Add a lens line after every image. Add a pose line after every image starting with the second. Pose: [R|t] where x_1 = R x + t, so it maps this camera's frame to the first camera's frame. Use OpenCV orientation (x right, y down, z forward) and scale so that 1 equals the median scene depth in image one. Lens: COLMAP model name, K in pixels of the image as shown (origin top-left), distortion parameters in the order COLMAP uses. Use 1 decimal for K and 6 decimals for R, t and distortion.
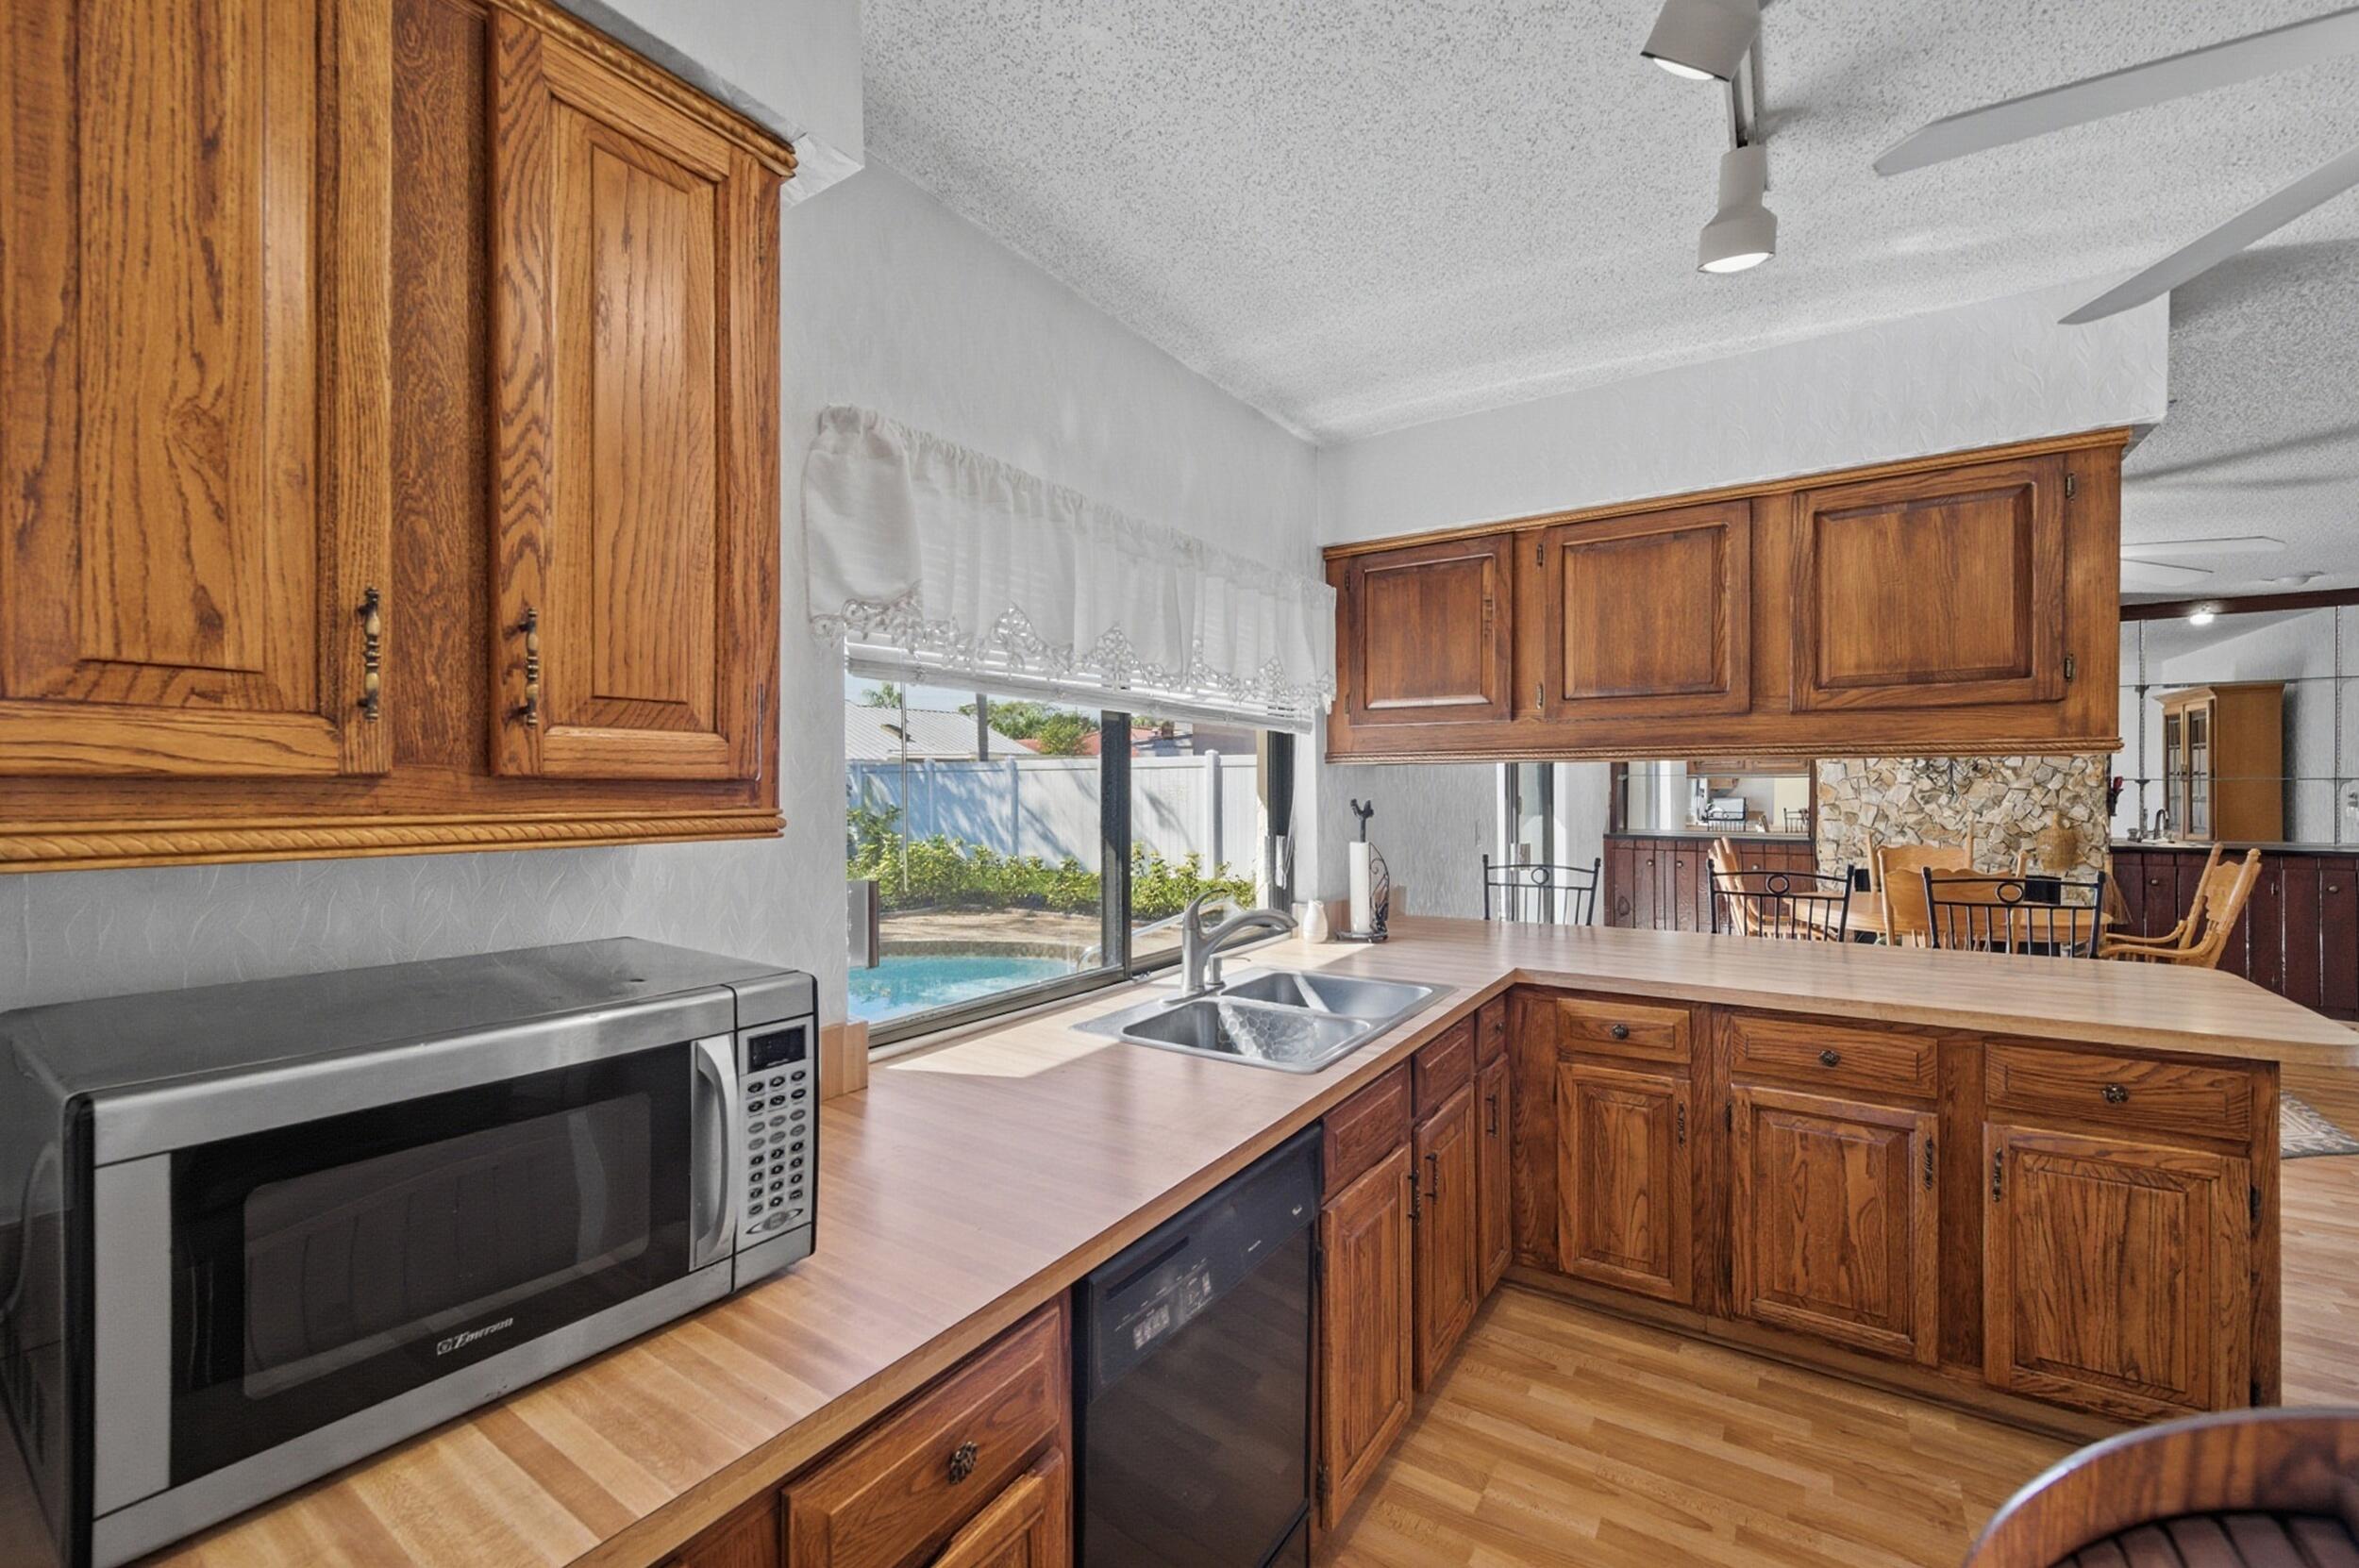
lens RADIAL K [[956.8, 0, 1148.4], [0, 956.8, 792.1], [0, 0, 1]] dist [0.002199, -0.000172]
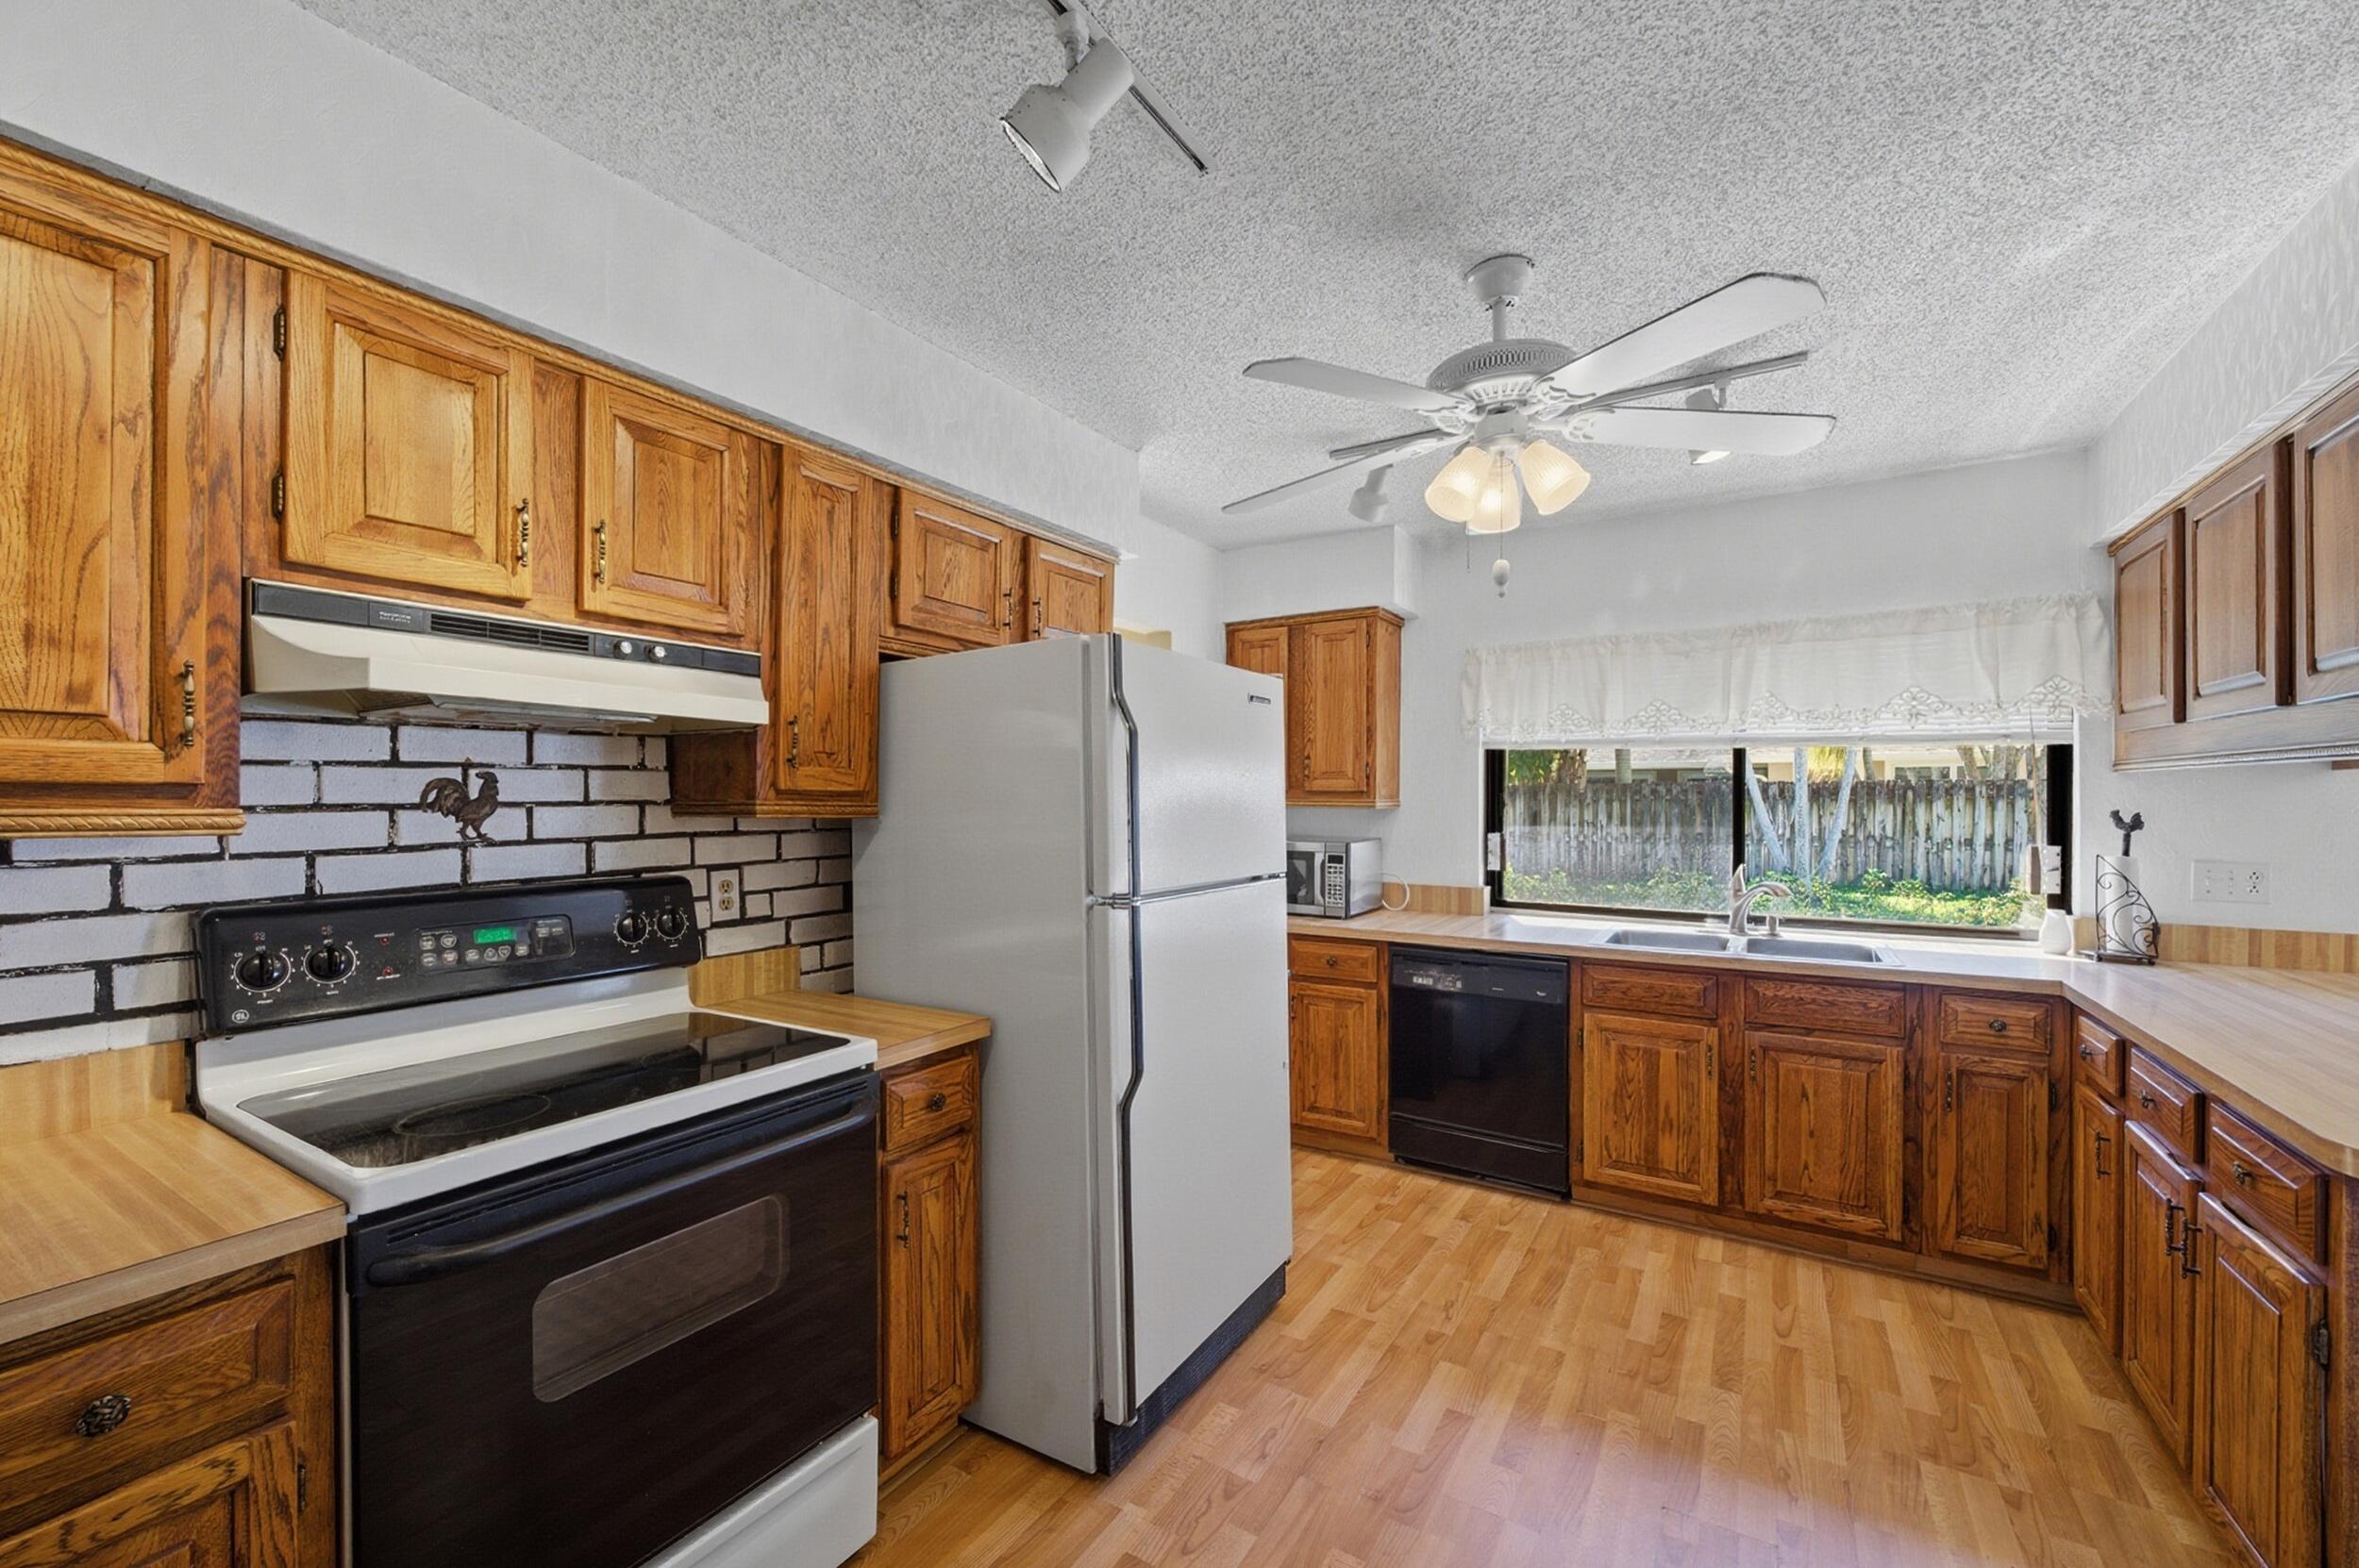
lens RADIAL K [[956.8, 0, 1148.4], [0, 956.8, 792.1], [0, 0, 1]] dist [0.002199, -0.000172]
pose [[0.040134, -0.001566, -0.999193, 0.657058], [-0.009627, 0.999952, -0.001954, 0.000266], [0.999148, 0.009697, 0.040117, 0.010134]]
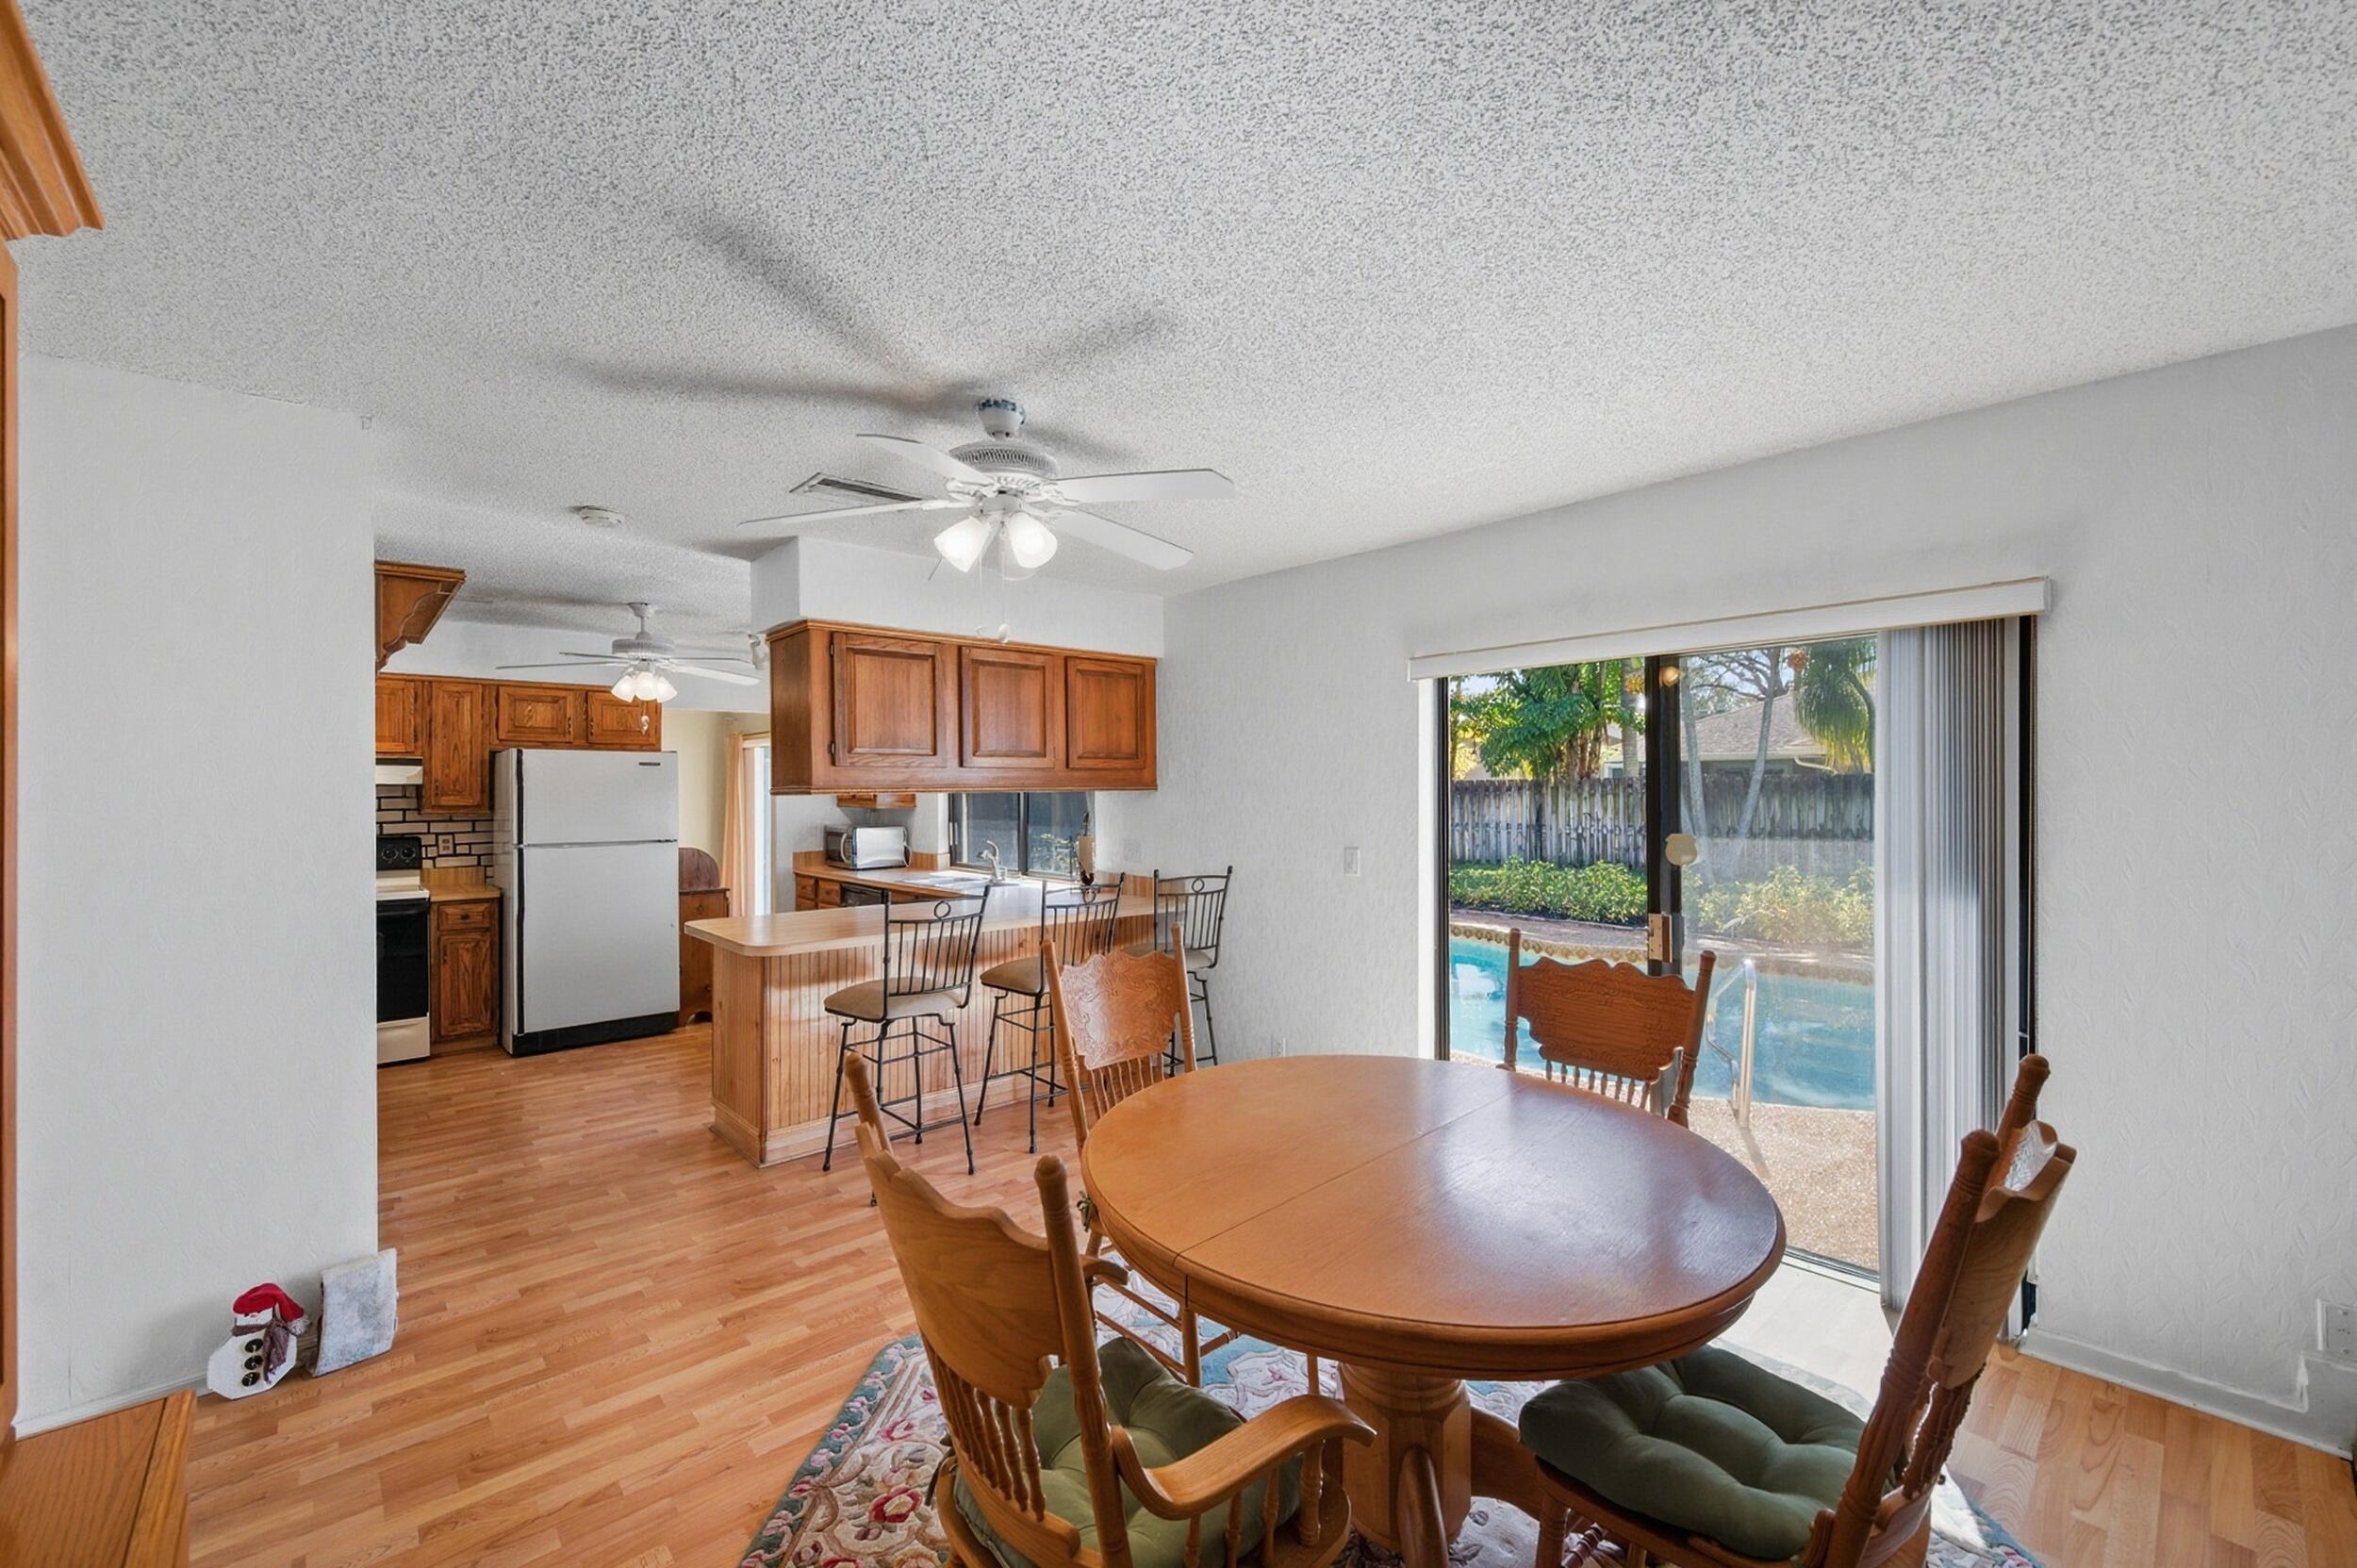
lens RADIAL K [[950.7, 0, 1178.5], [0, 950.7, 784.0], [0, 0, 1]] dist [-0.010166, -0.000108]
pose [[-0.222384, 0.001060, -0.974959, 1.106357], [-0.003705, 0.999991, 0.001933, -0.028657], [0.974952, 0.004042, -0.222378, 0.916783]]
